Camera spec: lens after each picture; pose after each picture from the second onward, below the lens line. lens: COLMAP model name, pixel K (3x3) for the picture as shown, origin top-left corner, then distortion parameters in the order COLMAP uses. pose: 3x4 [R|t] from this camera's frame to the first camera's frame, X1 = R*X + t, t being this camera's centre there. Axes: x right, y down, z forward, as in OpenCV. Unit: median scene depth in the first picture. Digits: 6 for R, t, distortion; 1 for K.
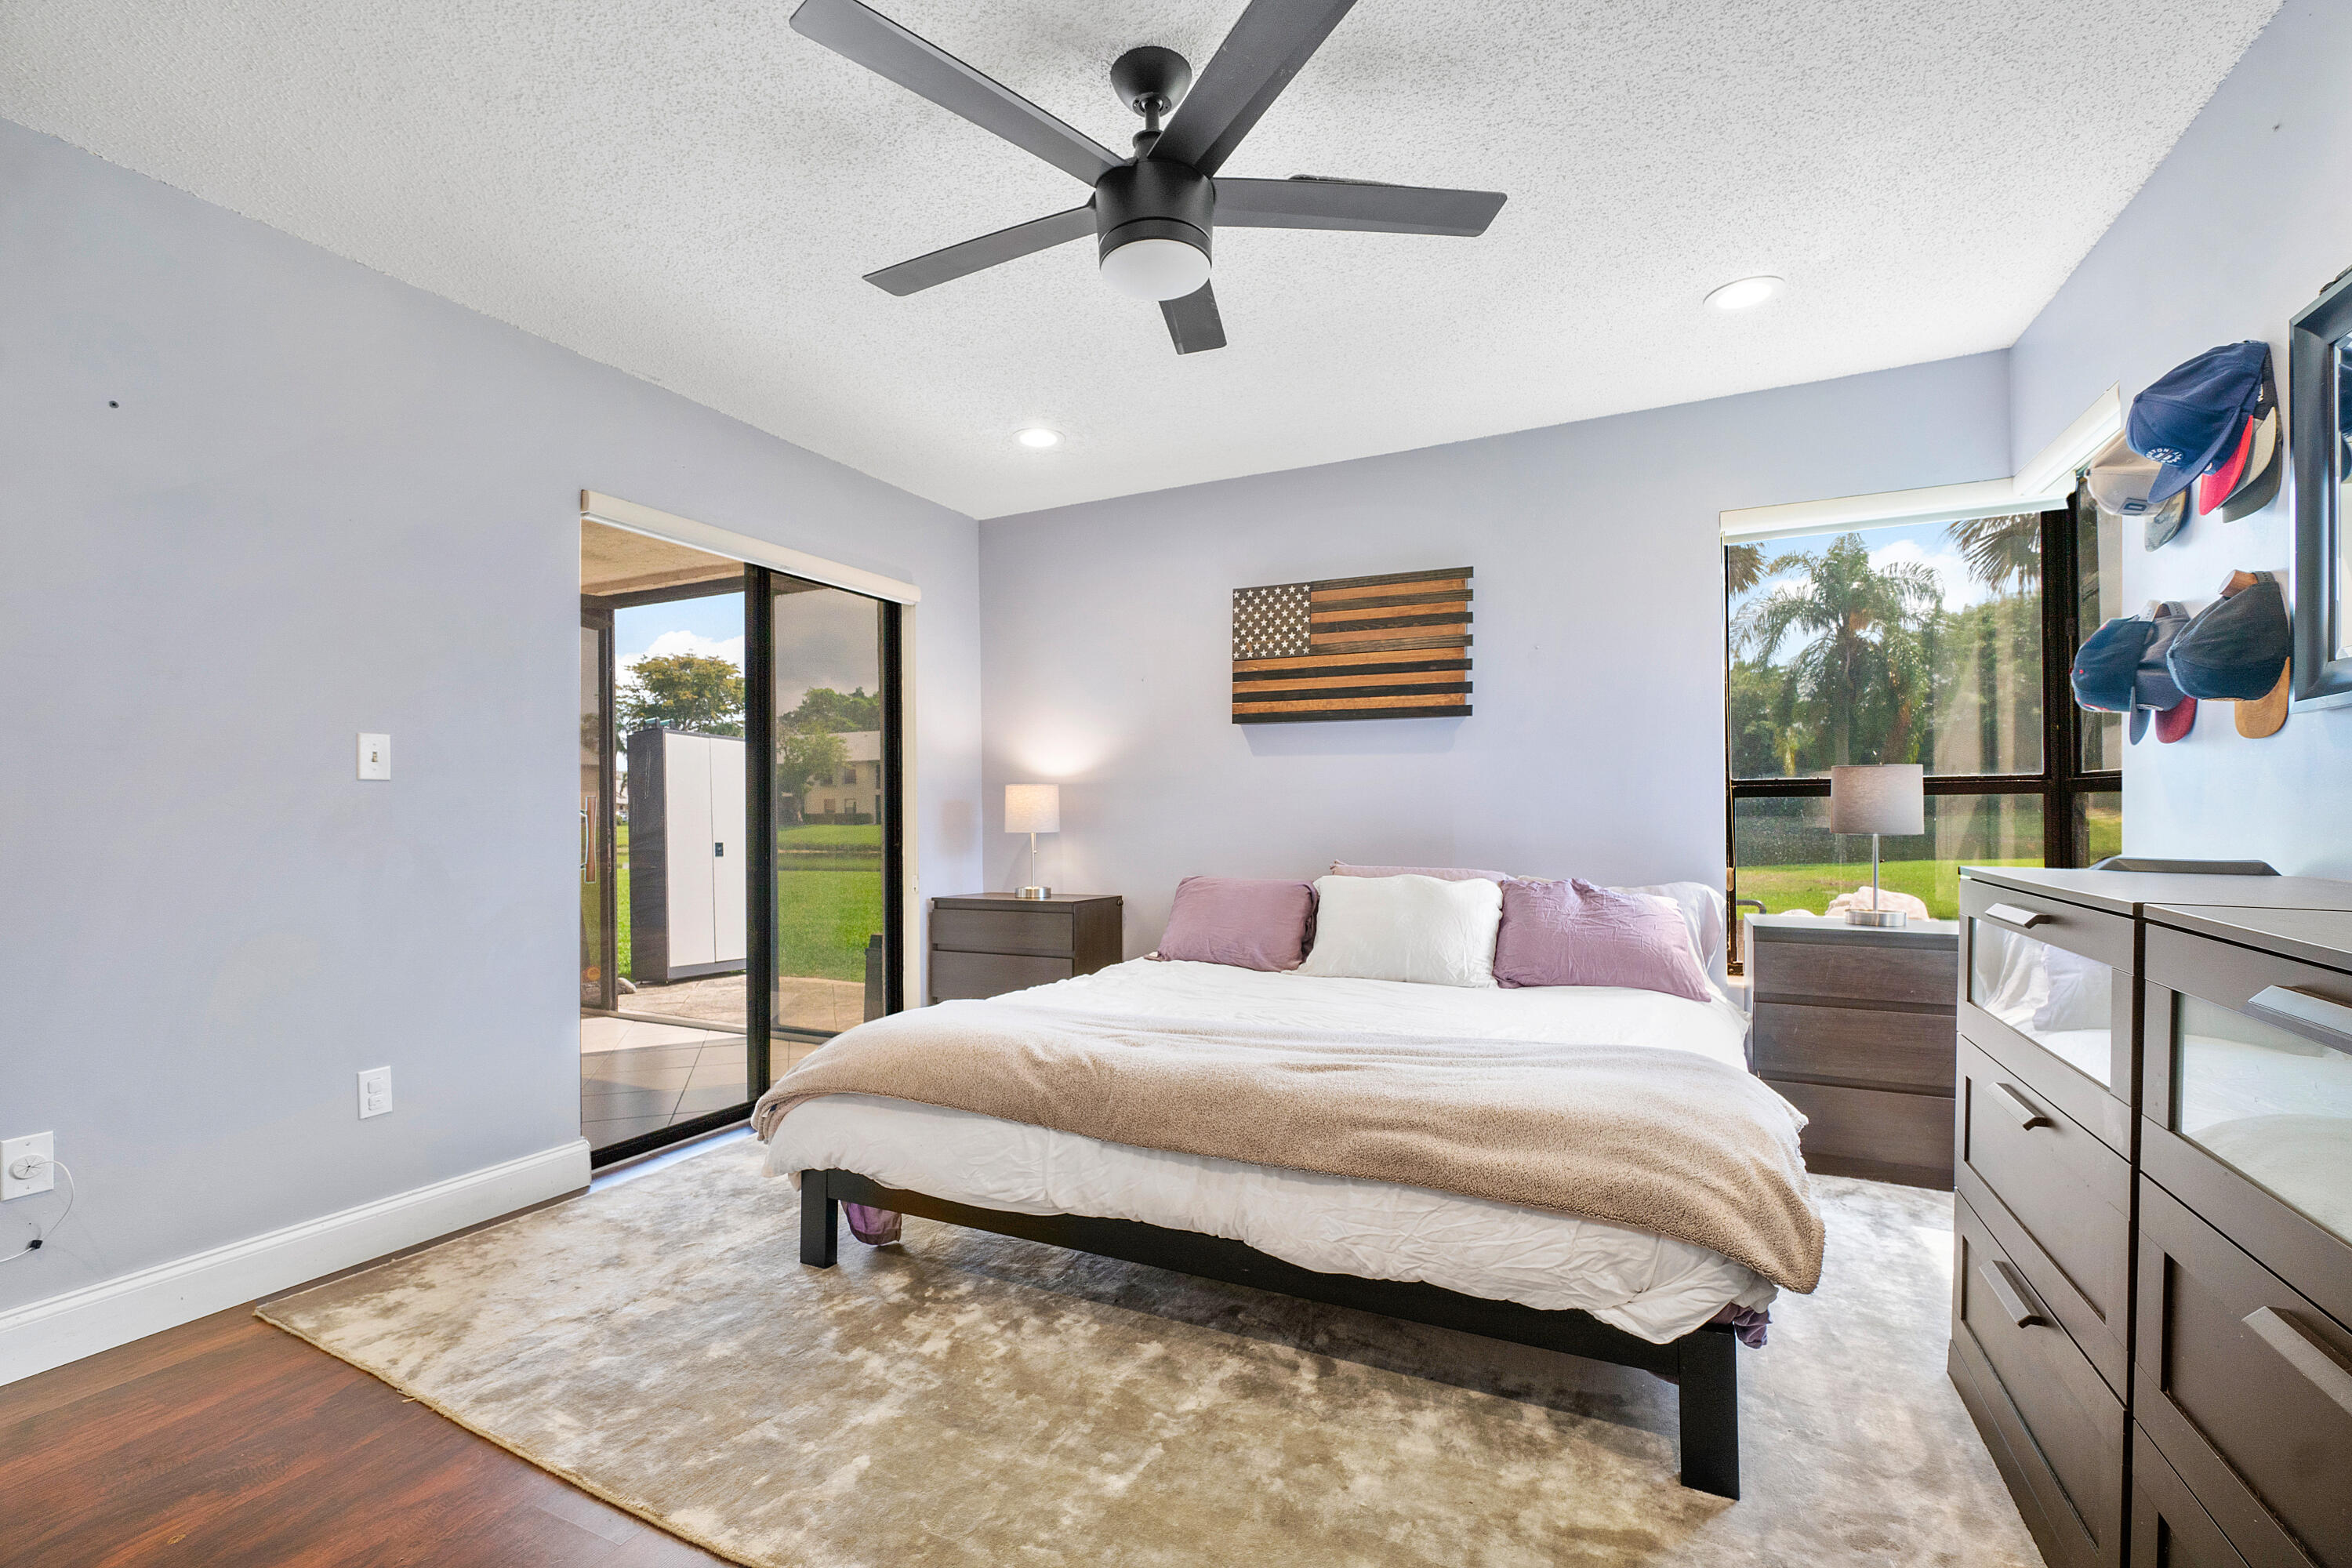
lens RADIAL K [[1032.1, 0, 1169.8], [0, 1032.1, 808.2], [0, 0, 1]] dist [-0.005417, 0.001058]
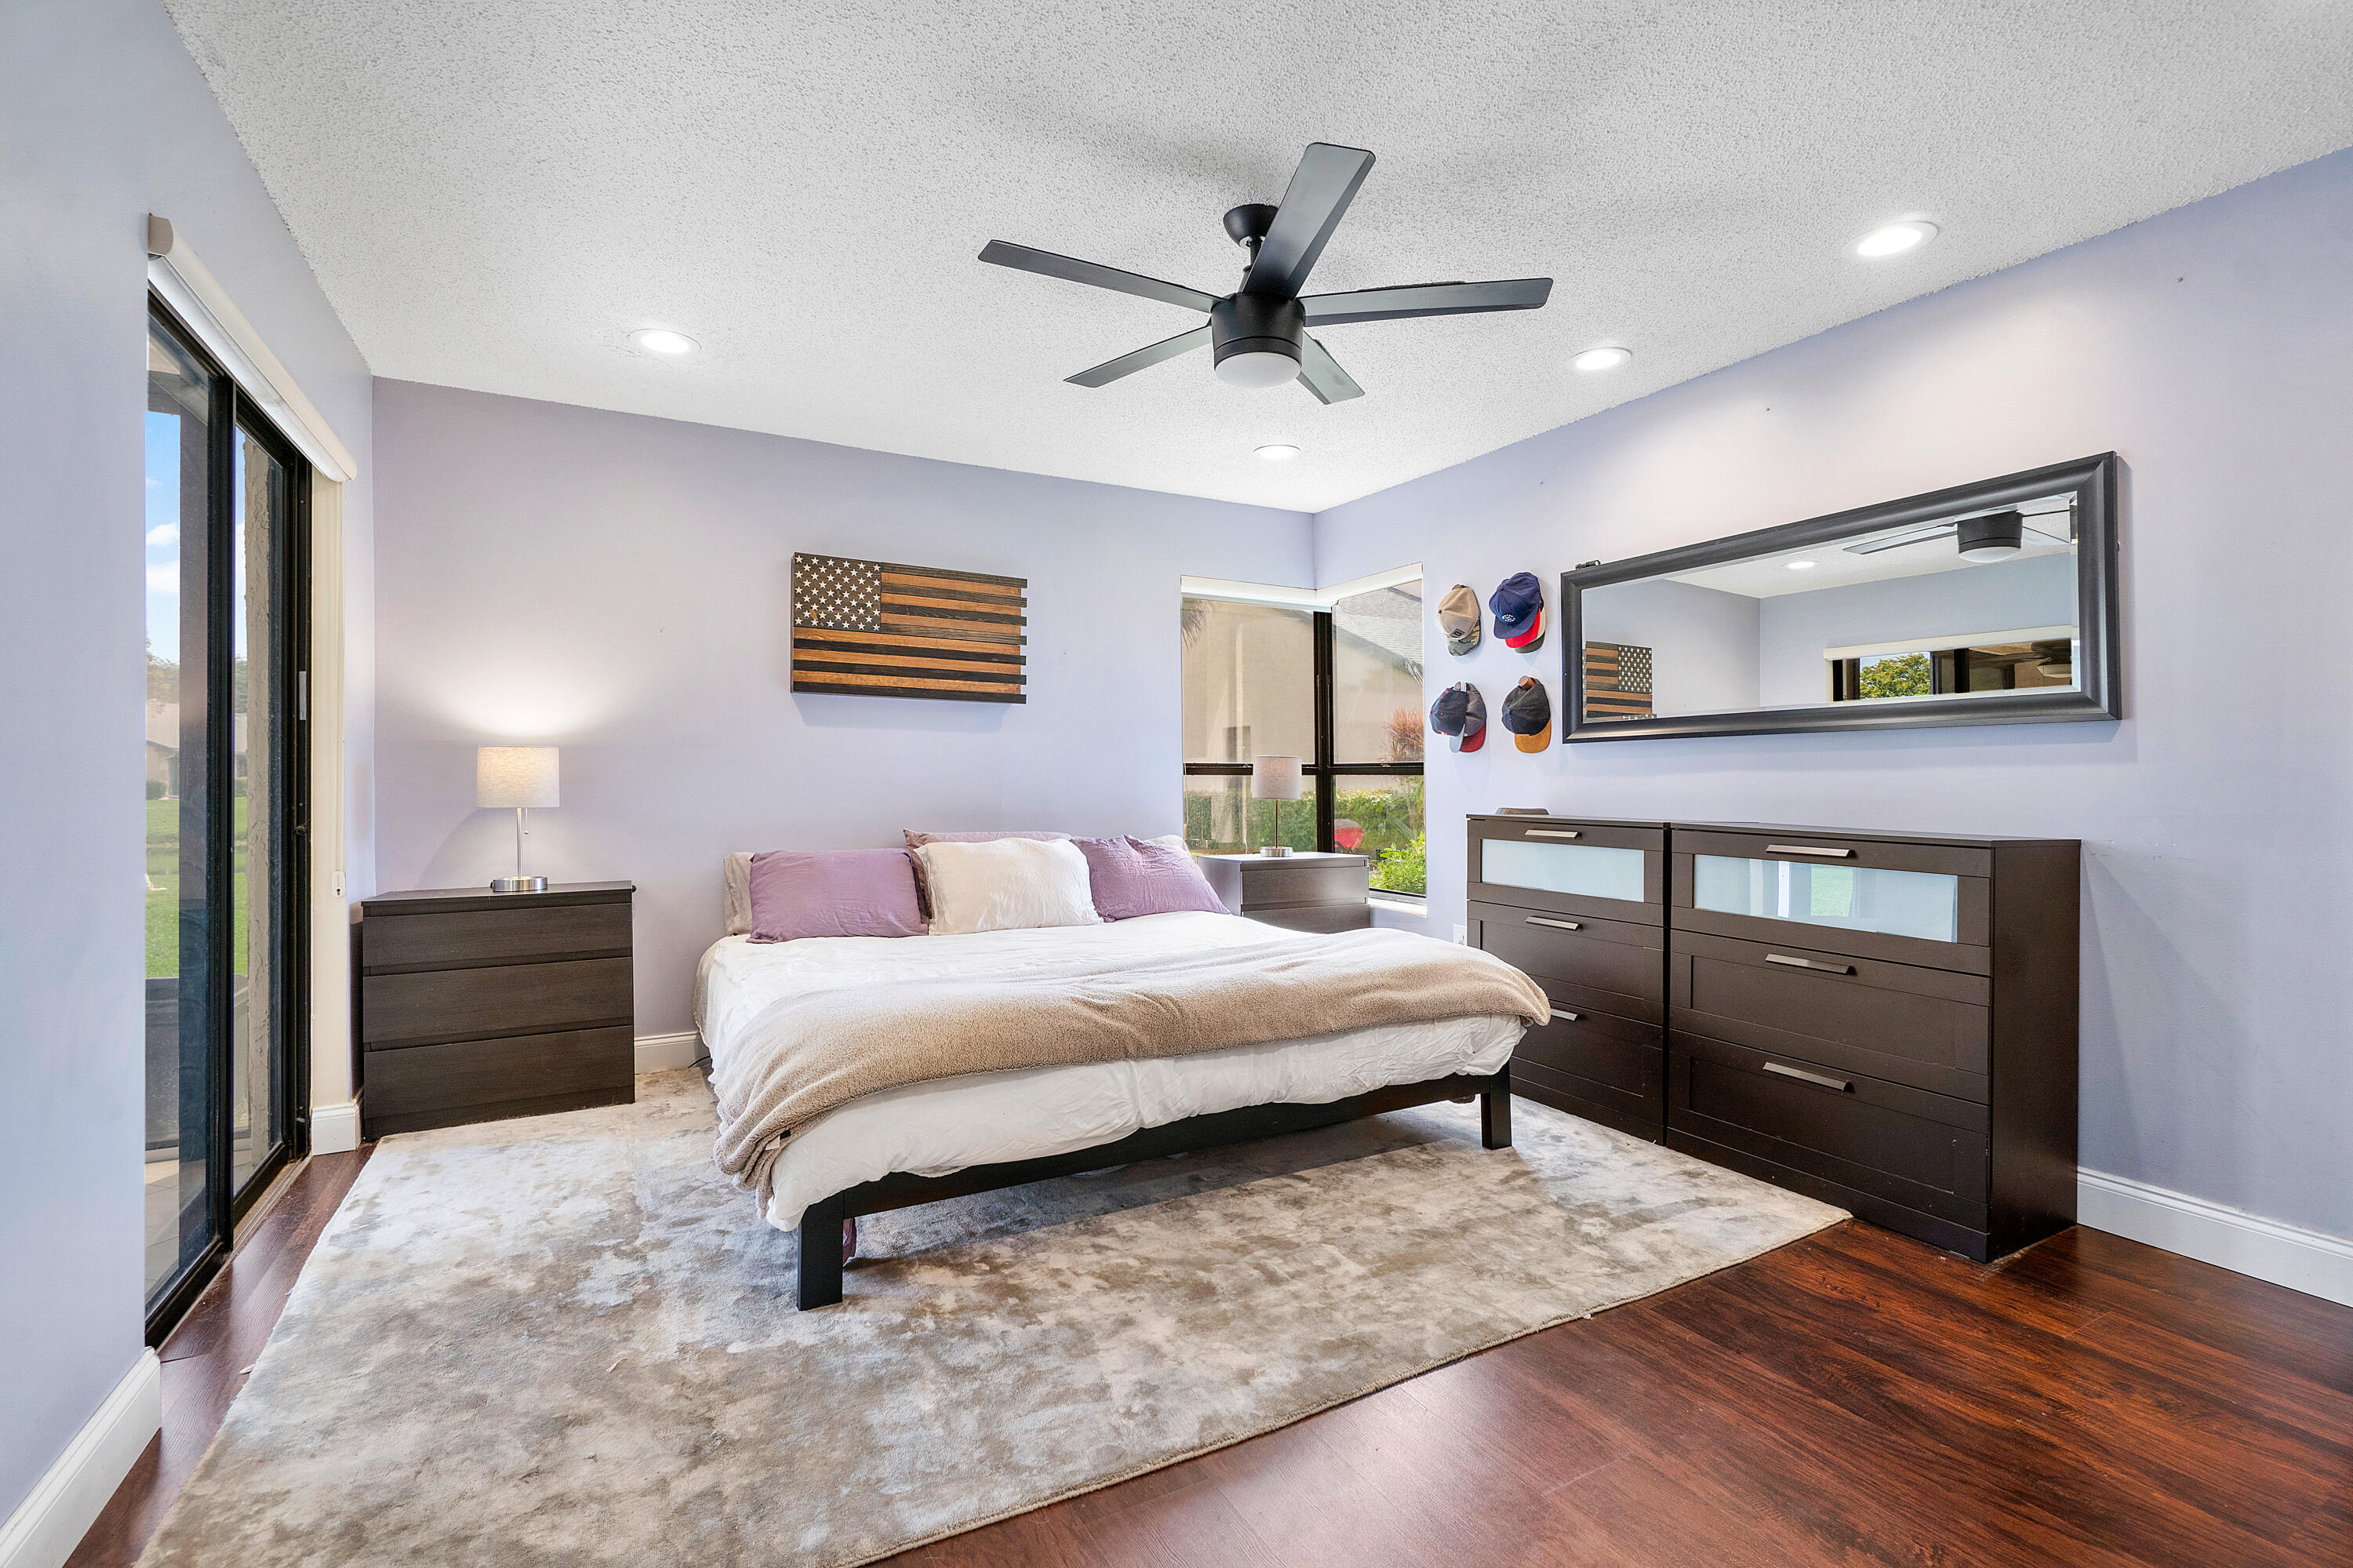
lens RADIAL K [[1032.5, 0, 1176.2], [0, 1032.5, 769.0], [0, 0, 1]] dist [-0.005417, 0.001058]
pose [[0.576281, 0.017835, 0.817057, -0.577806], [-0.007569, 0.999835, -0.016486, 0.004203], [-0.817217, 0.003316, 0.576321, 0.168886]]
